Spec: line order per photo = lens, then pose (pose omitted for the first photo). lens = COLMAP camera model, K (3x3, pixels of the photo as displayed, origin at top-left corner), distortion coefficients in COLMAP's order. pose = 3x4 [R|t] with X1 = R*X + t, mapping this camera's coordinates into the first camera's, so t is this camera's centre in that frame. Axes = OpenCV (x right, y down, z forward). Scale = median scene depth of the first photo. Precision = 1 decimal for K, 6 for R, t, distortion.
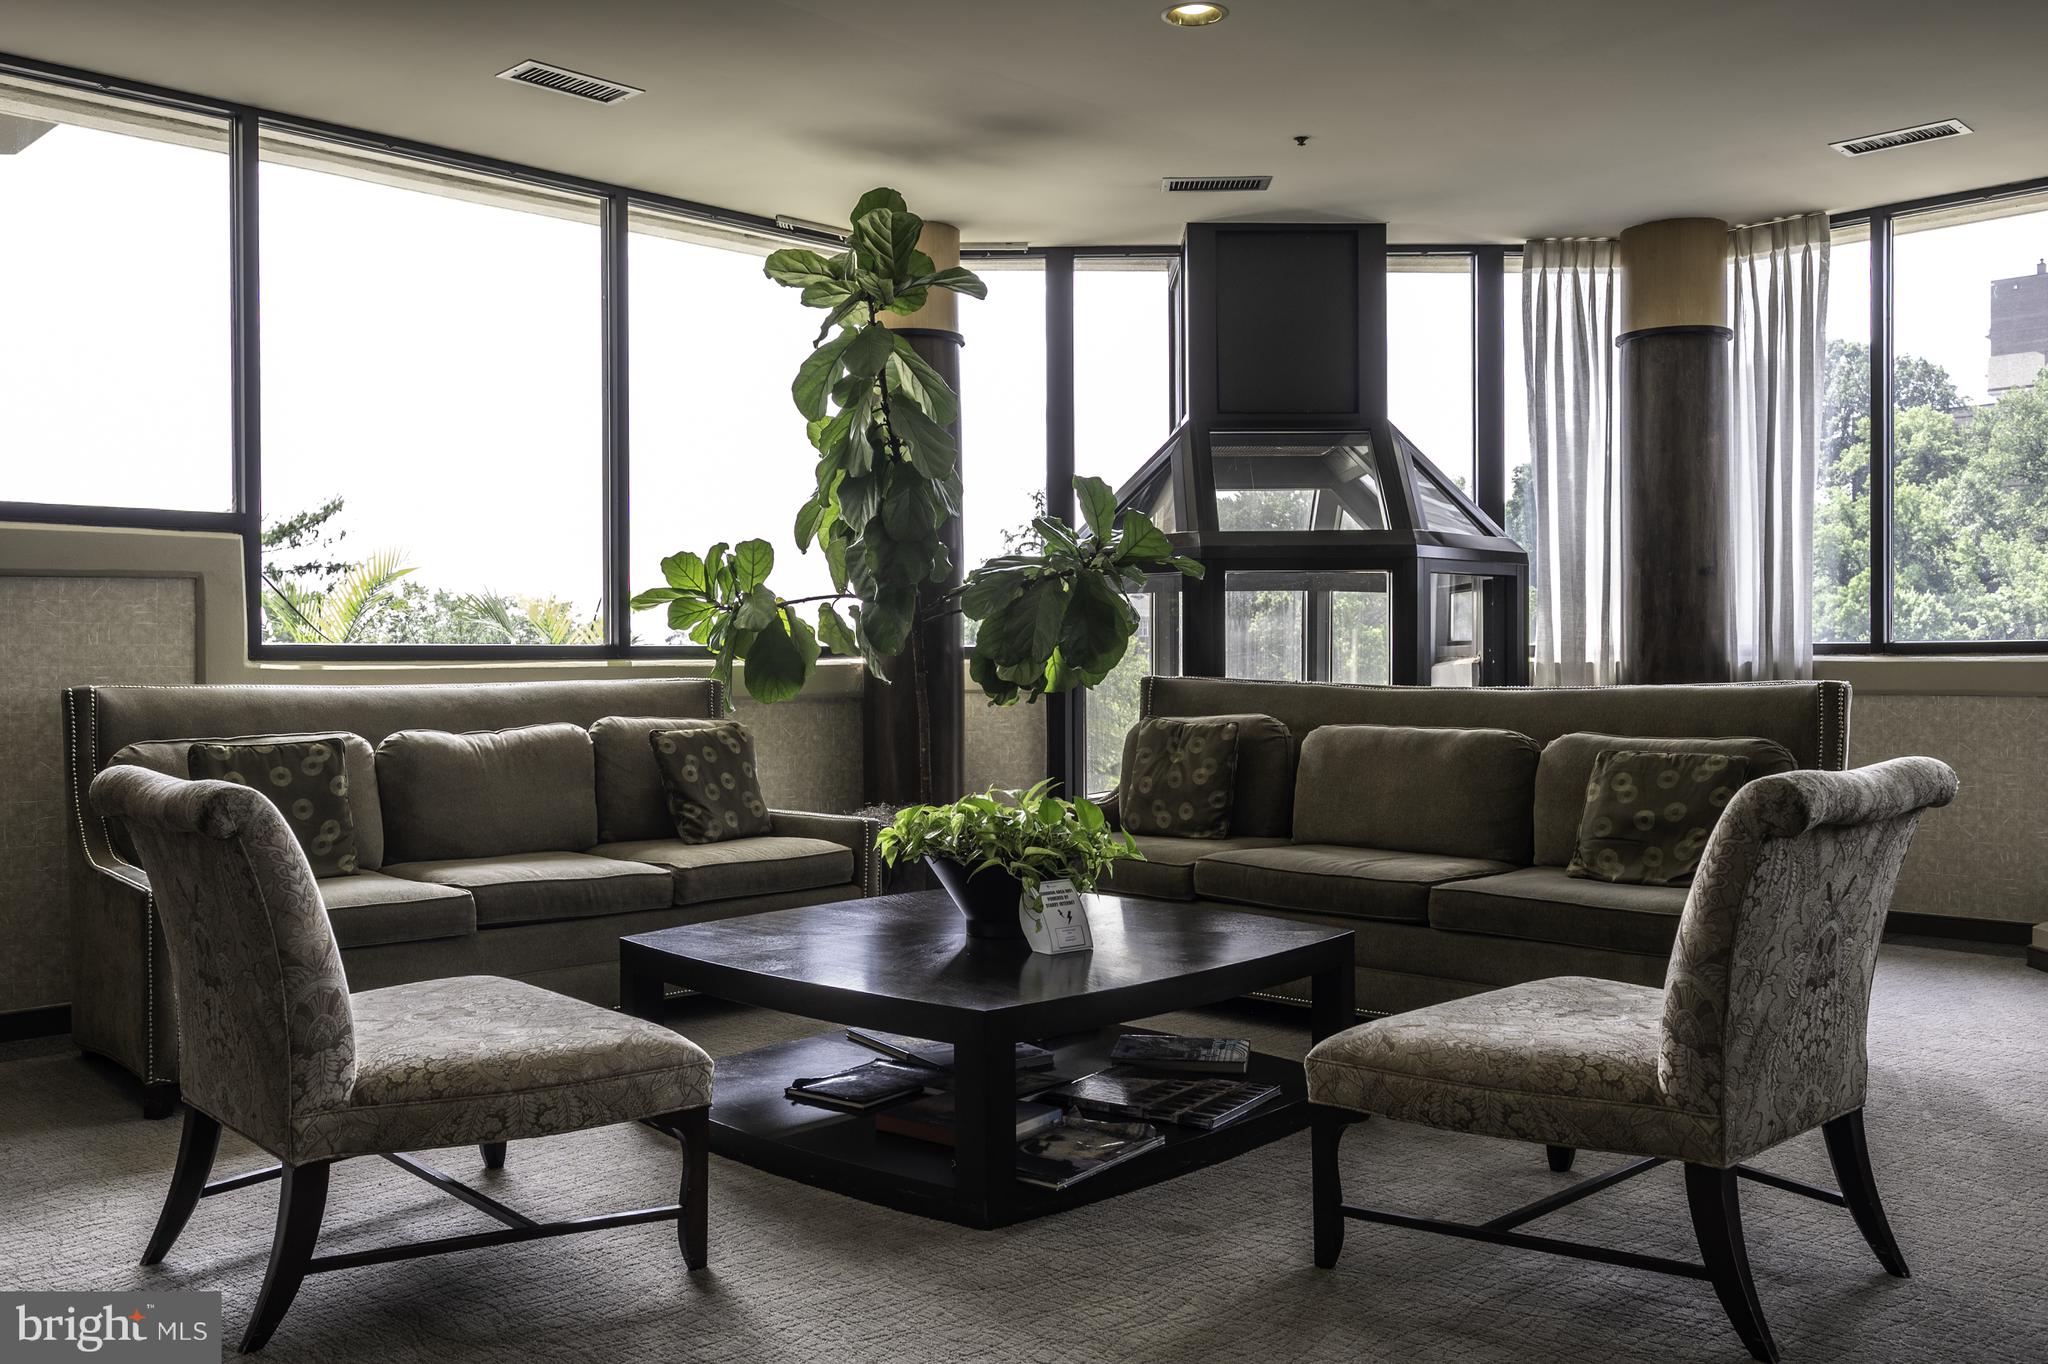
lens RADIAL K [[1692.1, 0, 1024.9], [0, 1692.1, 690.6], [0, 0, 1]] dist [0.000078, -0.002336]
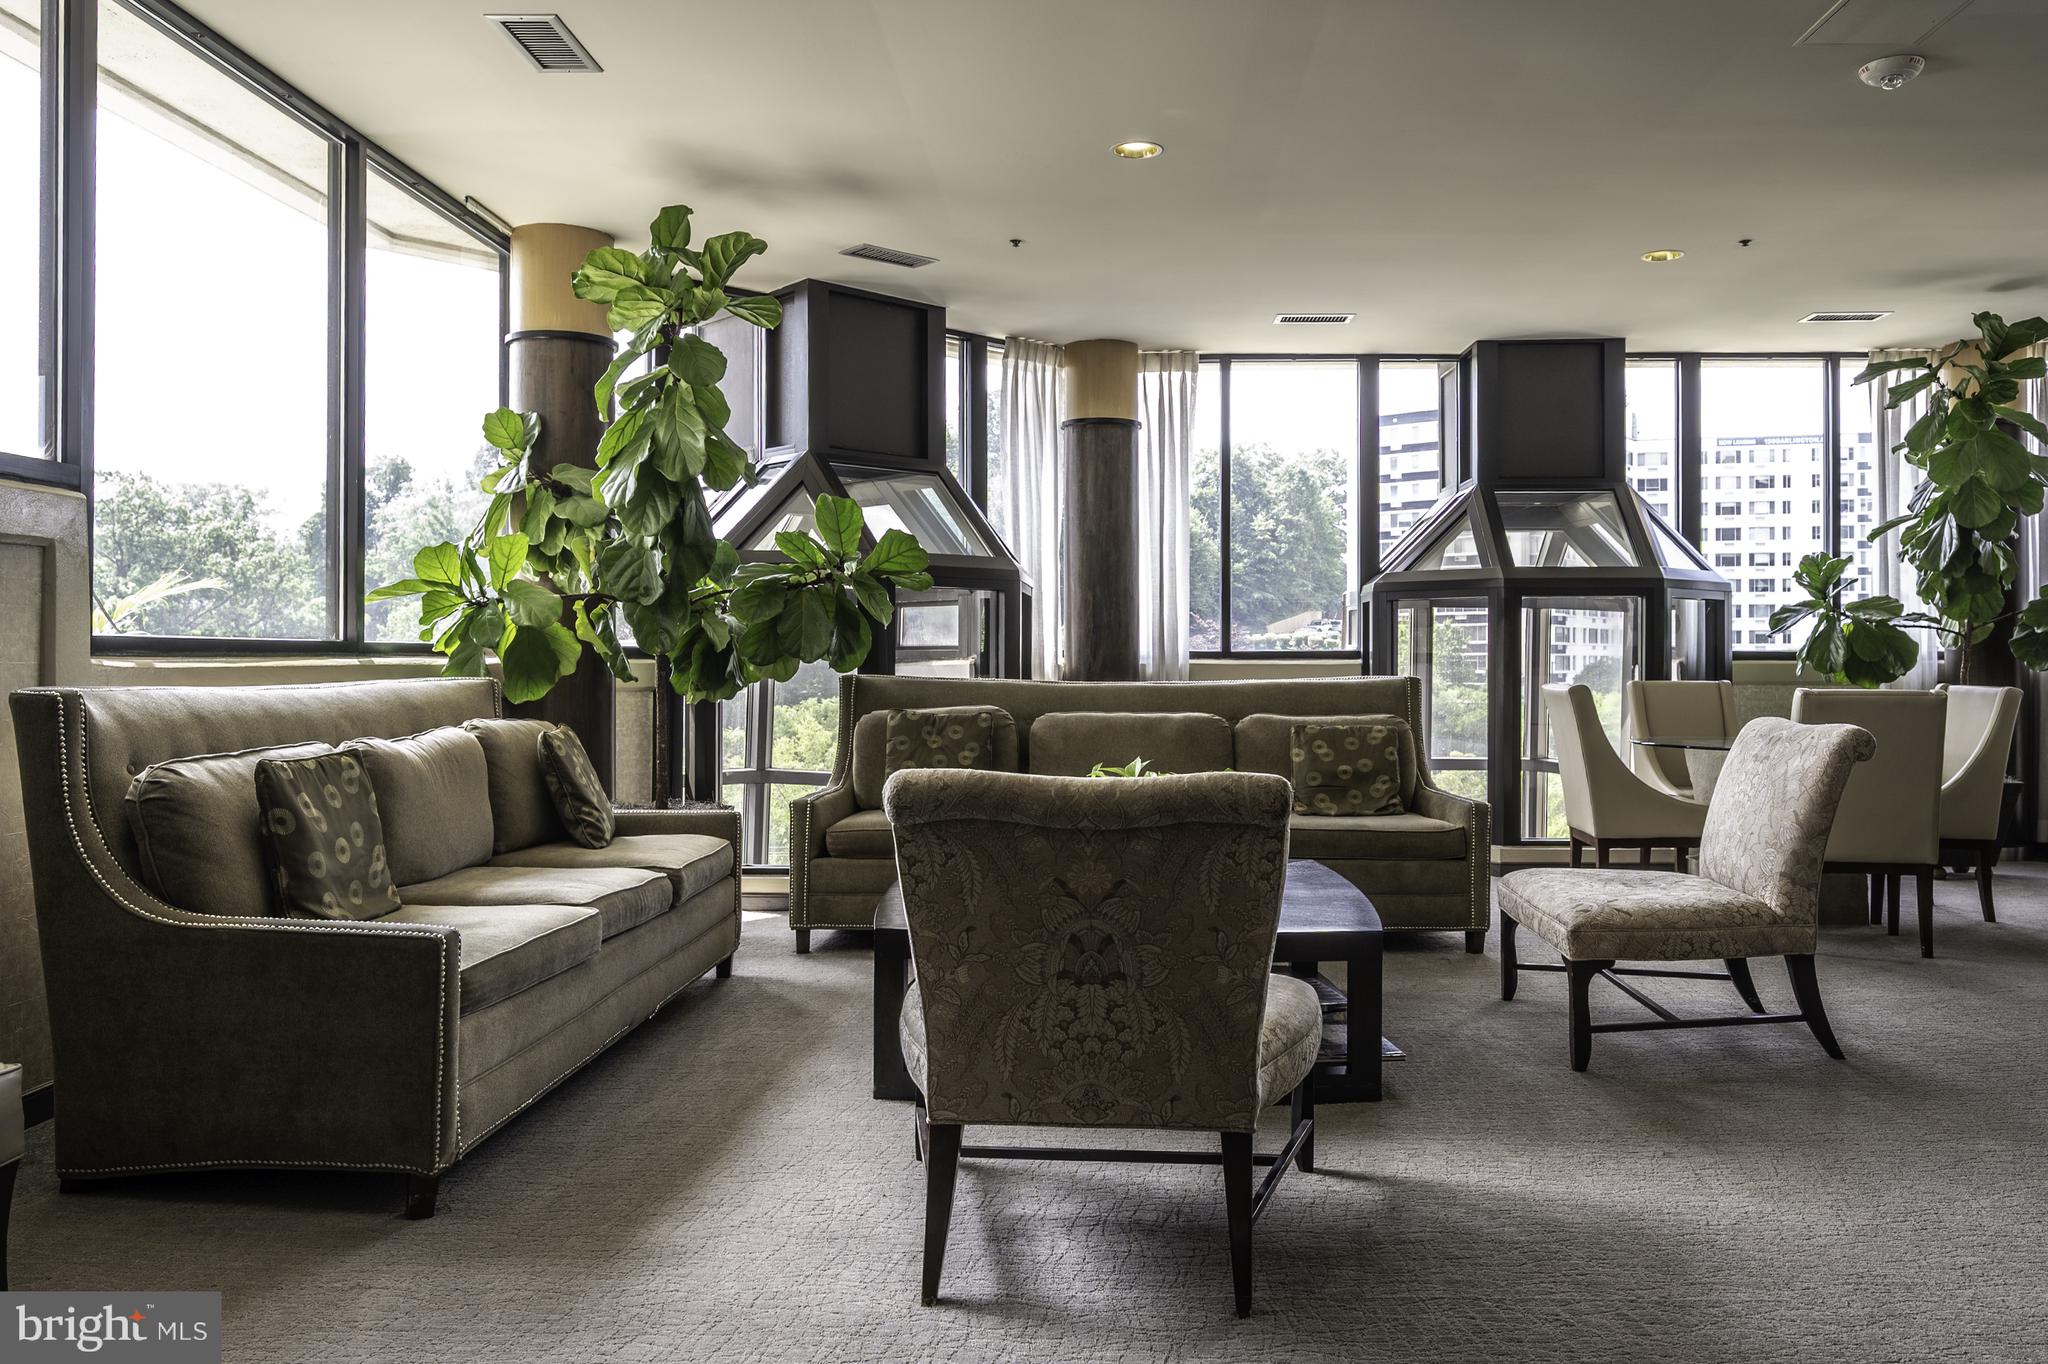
lens RADIAL K [[1488.1, 0, 1024.5], [0, 1488.1, 666.5], [0, 0, 1]] dist [-0.002814, 0.004380]
pose [[0.742528, 0.002015, 0.669812, -0.578985], [0.010281, 0.999843, -0.014405, 0.001741], [-0.669736, 0.017582, 0.742391, 0.199461]]
